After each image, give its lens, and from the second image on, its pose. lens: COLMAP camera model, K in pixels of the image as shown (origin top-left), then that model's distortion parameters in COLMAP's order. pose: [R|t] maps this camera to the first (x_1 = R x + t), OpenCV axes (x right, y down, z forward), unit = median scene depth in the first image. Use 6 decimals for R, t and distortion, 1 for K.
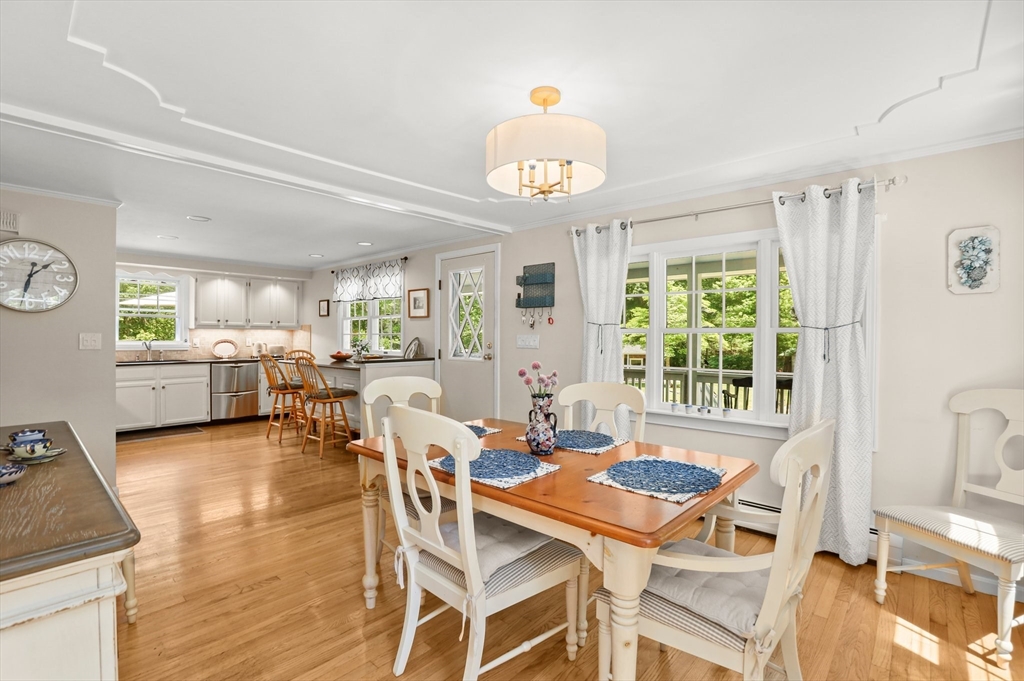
lens RADIAL K [[465.1, 0, 480.5], [0, 465.1, 342.3], [0, 0, 1]] dist [-0.000334, 0.000097]
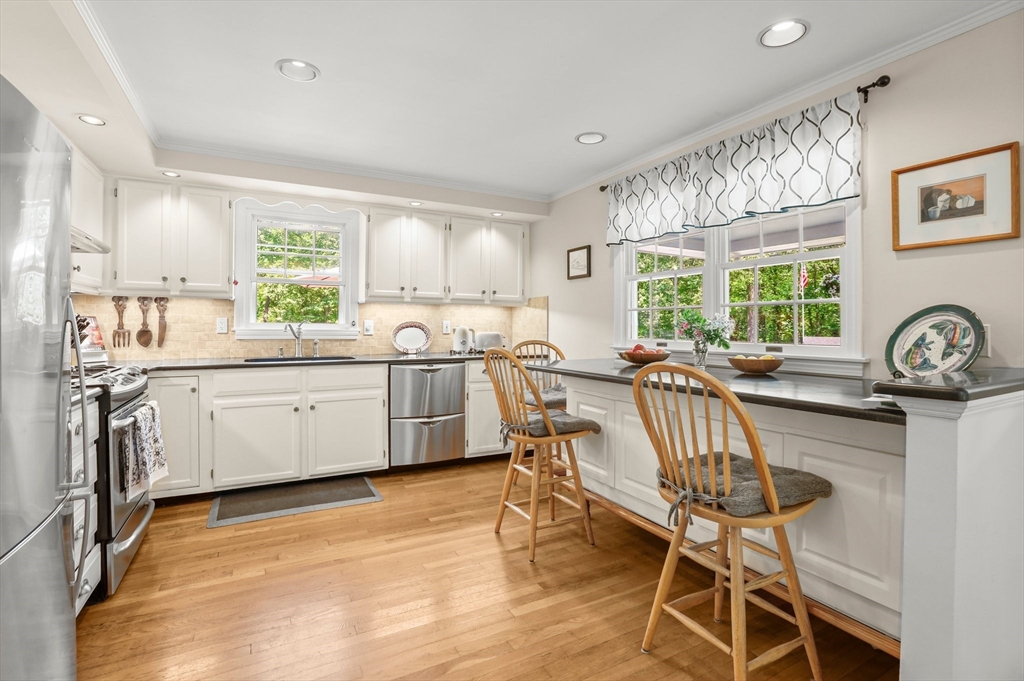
lens RADIAL K [[476.9, 0, 508.6], [0, 476.9, 323.6], [0, 0, 1]] dist [-0.072990, 0.037149]
pose [[0.956927, -0.003272, -0.290310, -0.272989], [-0.002313, 0.999819, -0.018891, 0.007235], [0.290320, 0.018749, 0.956746, 0.488442]]
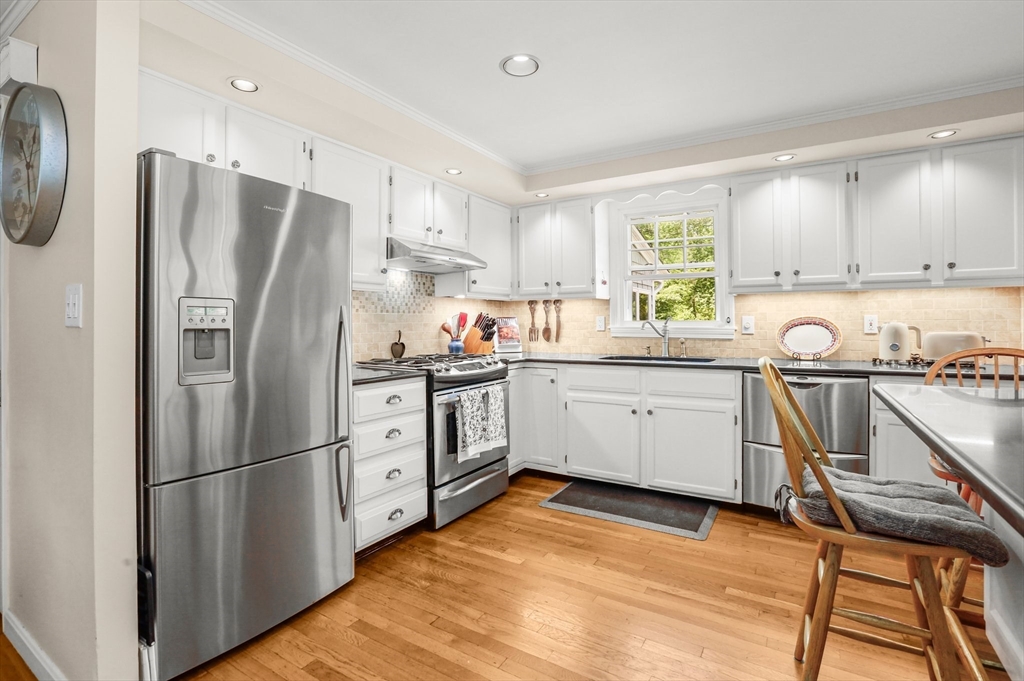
lens RADIAL K [[477.0, 0, 516.2], [0, 477.0, 320.2], [0, 0, 1]] dist [-0.029971, 0.000477]
pose [[0.237649, -0.011822, -0.971279, -0.194272], [-0.006434, 0.999885, -0.013744, 0.004517], [0.971330, 0.009516, 0.237545, 0.671615]]
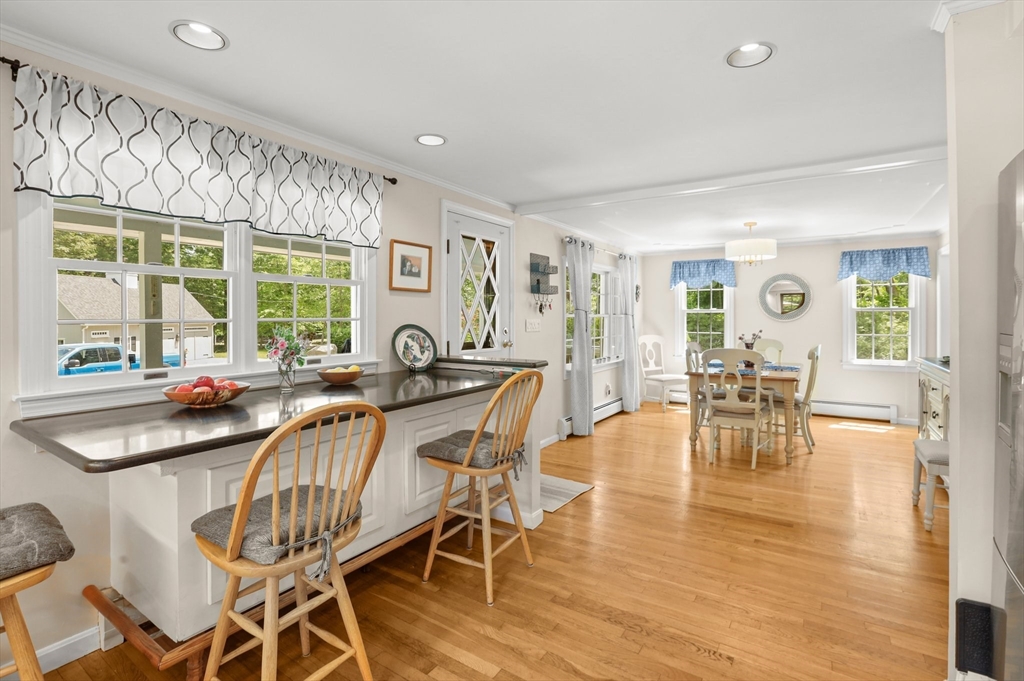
lens RADIAL K [[476.9, 0, 508.6], [0, 476.9, 323.6], [0, 0, 1]] dist [-0.072990, 0.037149]
pose [[-0.202331, -0.017517, 0.979161, -0.605509], [0.015023, 0.999667, 0.020988, -0.018578], [-0.979202, 0.018957, -0.202000, 0.811779]]
